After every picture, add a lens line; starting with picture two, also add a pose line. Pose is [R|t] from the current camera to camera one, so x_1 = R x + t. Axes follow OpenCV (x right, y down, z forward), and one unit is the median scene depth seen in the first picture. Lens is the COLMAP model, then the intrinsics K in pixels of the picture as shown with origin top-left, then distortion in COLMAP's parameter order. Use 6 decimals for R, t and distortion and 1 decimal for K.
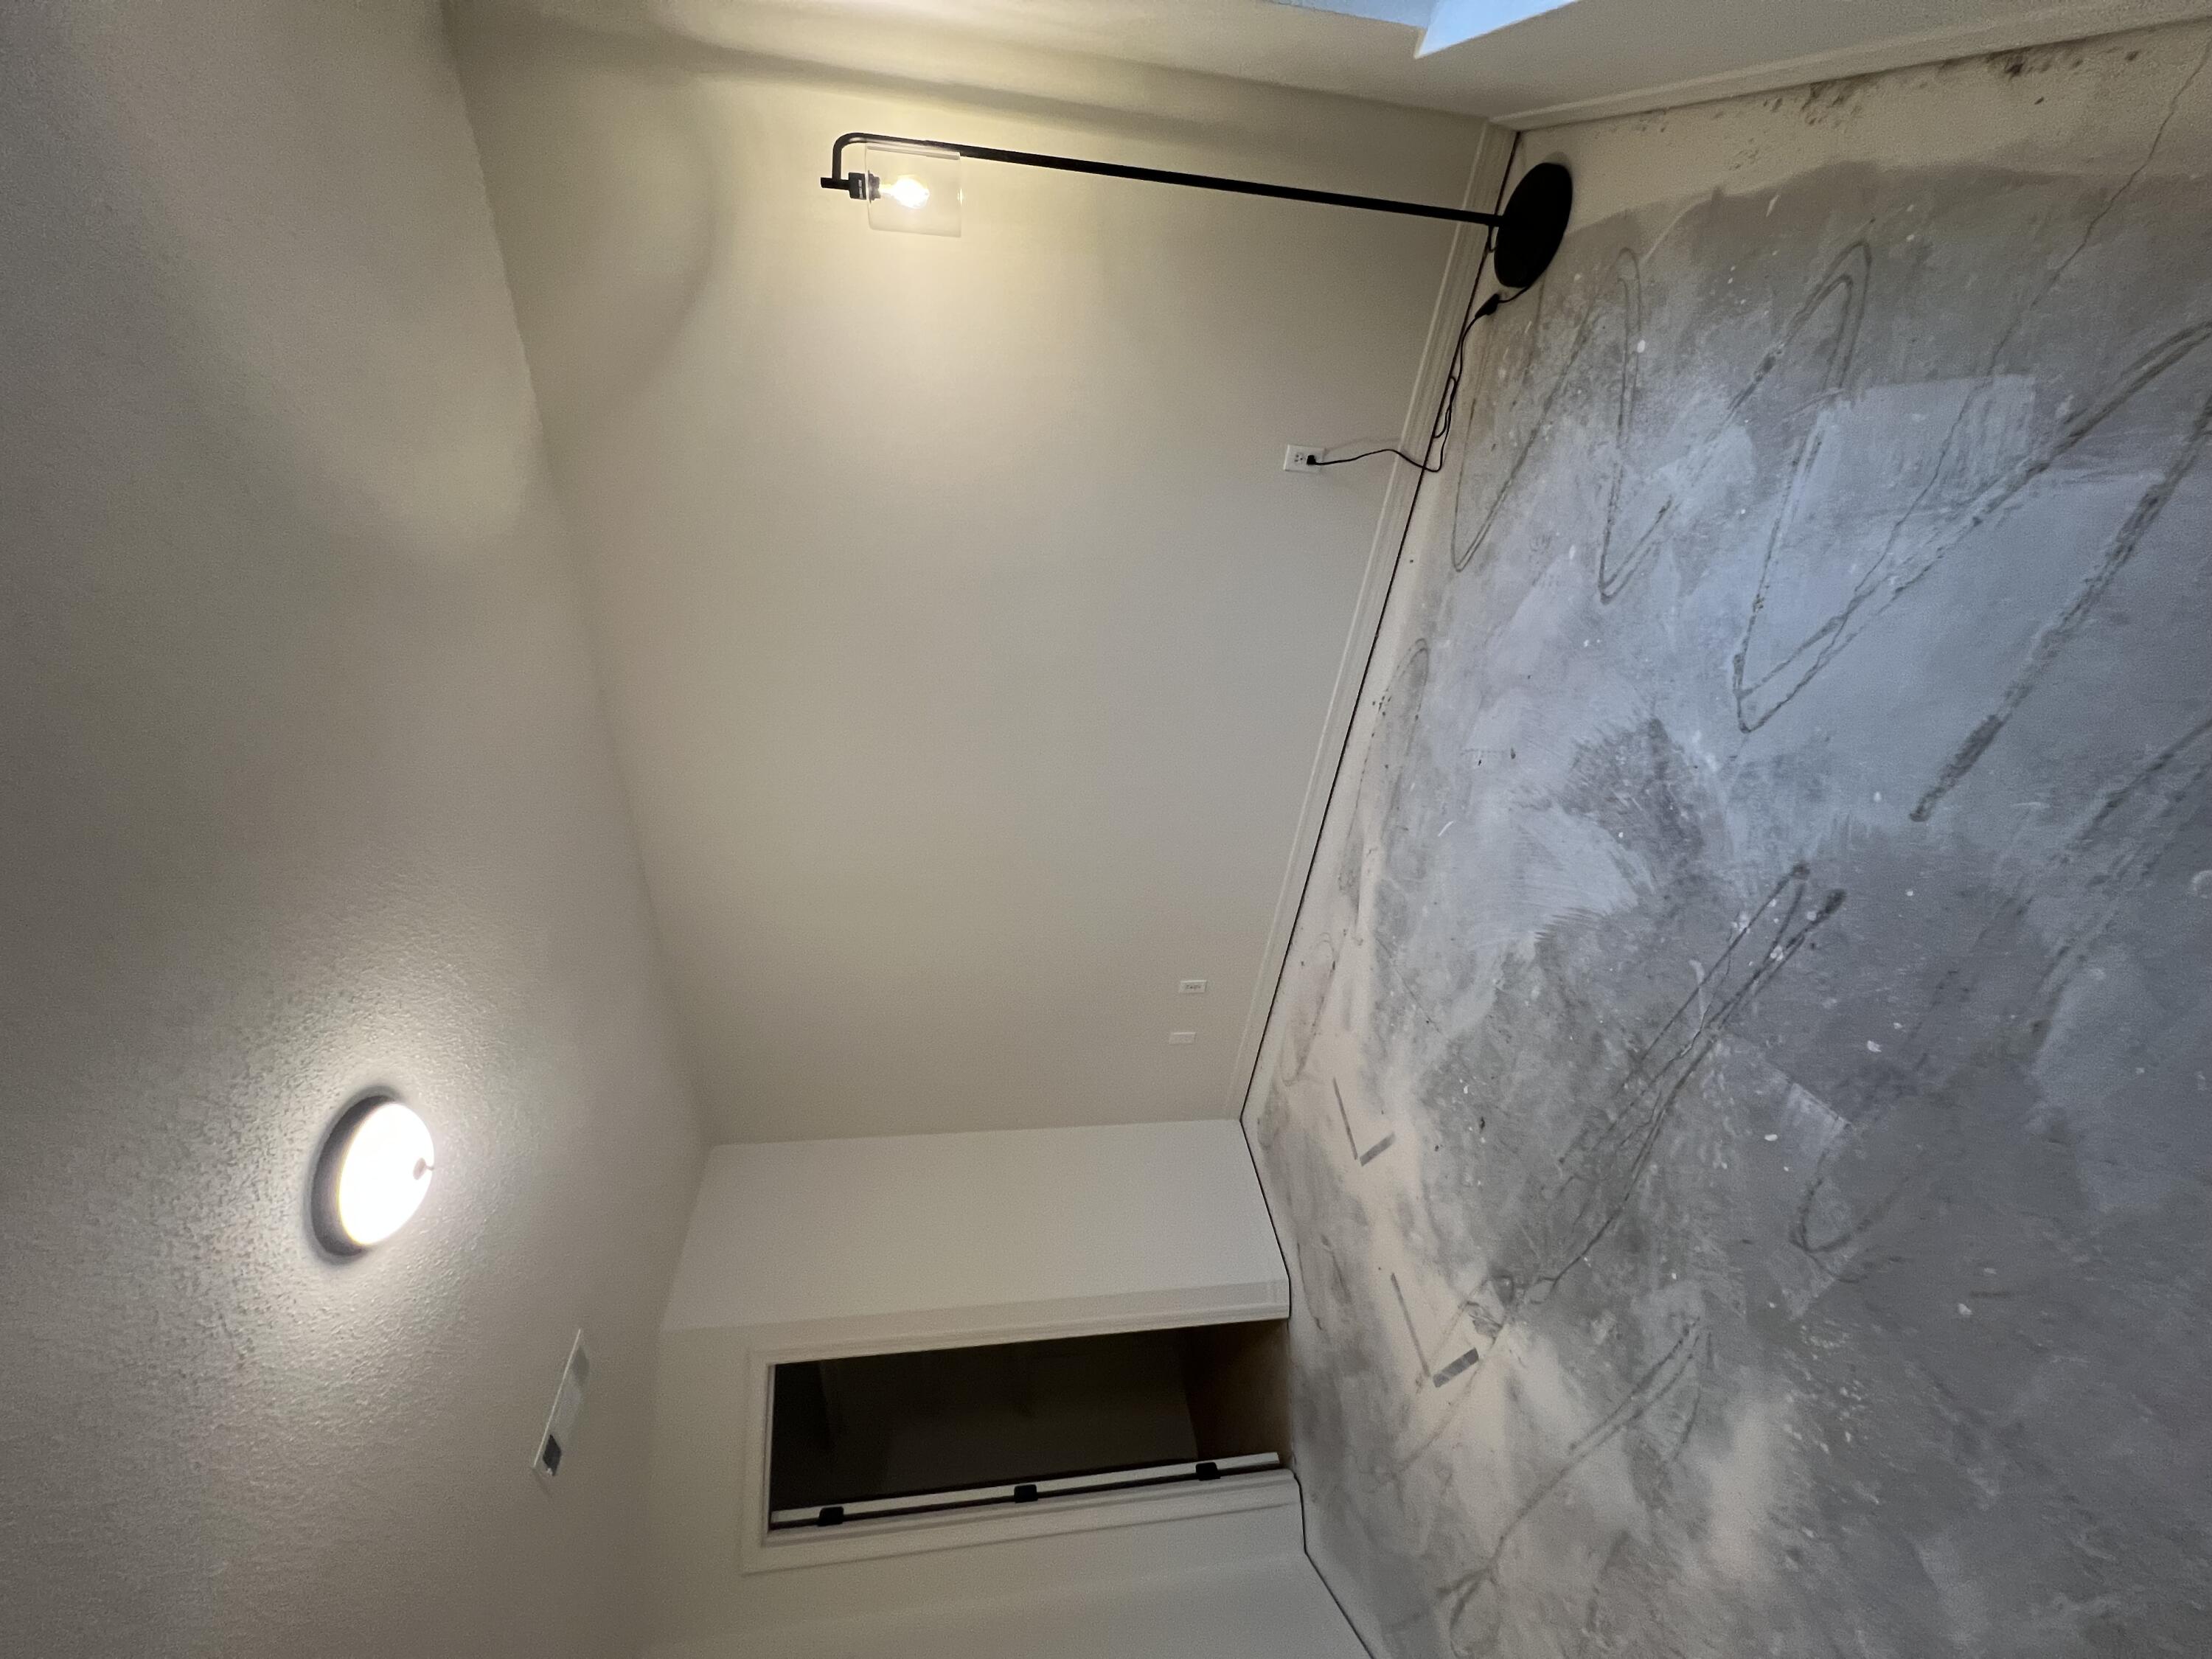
lens RADIAL K [[884.5, 0, 1107.5], [0, 884.5, 831.9], [0, 0, 1]] dist [-0.000571, 0.000061]
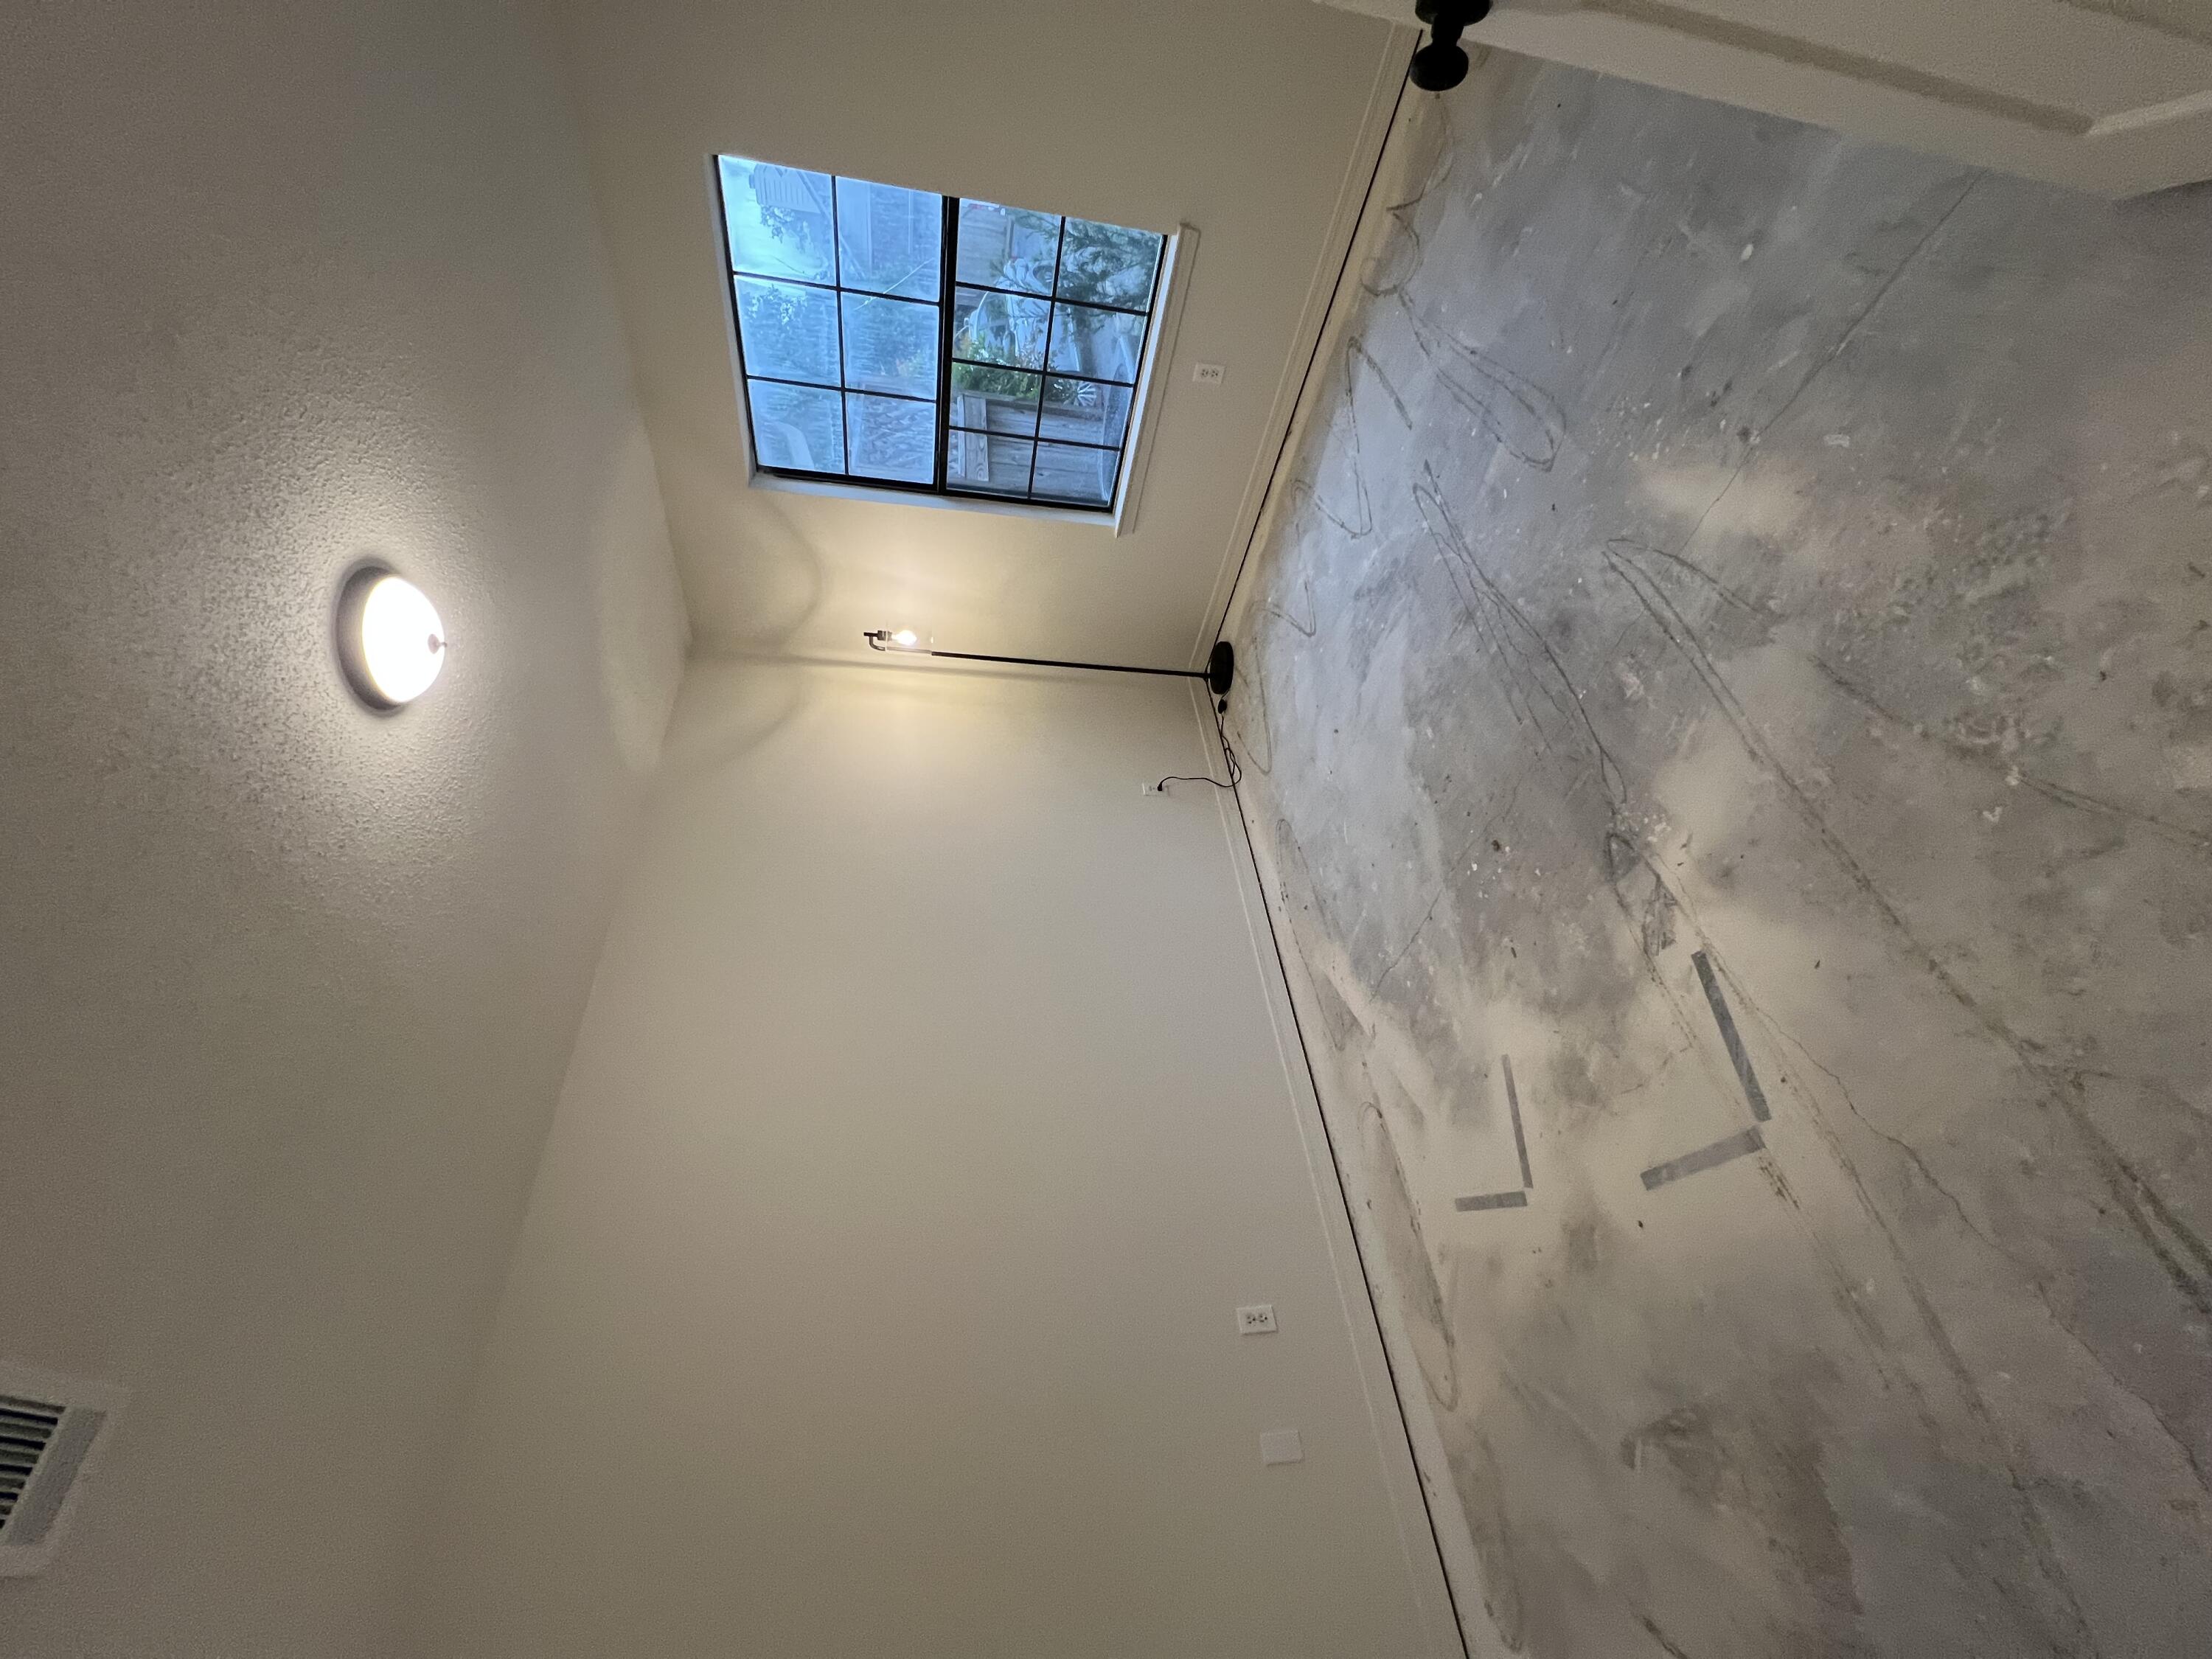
lens RADIAL K [[884.5, 0, 1107.5], [0, 884.5, 831.9], [0, 0, 1]] dist [-0.000571, 0.000061]
pose [[0.977429, -0.133664, 0.163603, -0.176579], [0.195868, 0.283139, -0.938865, 1.525262], [0.079170, 0.949719, 0.302929, 0.907616]]
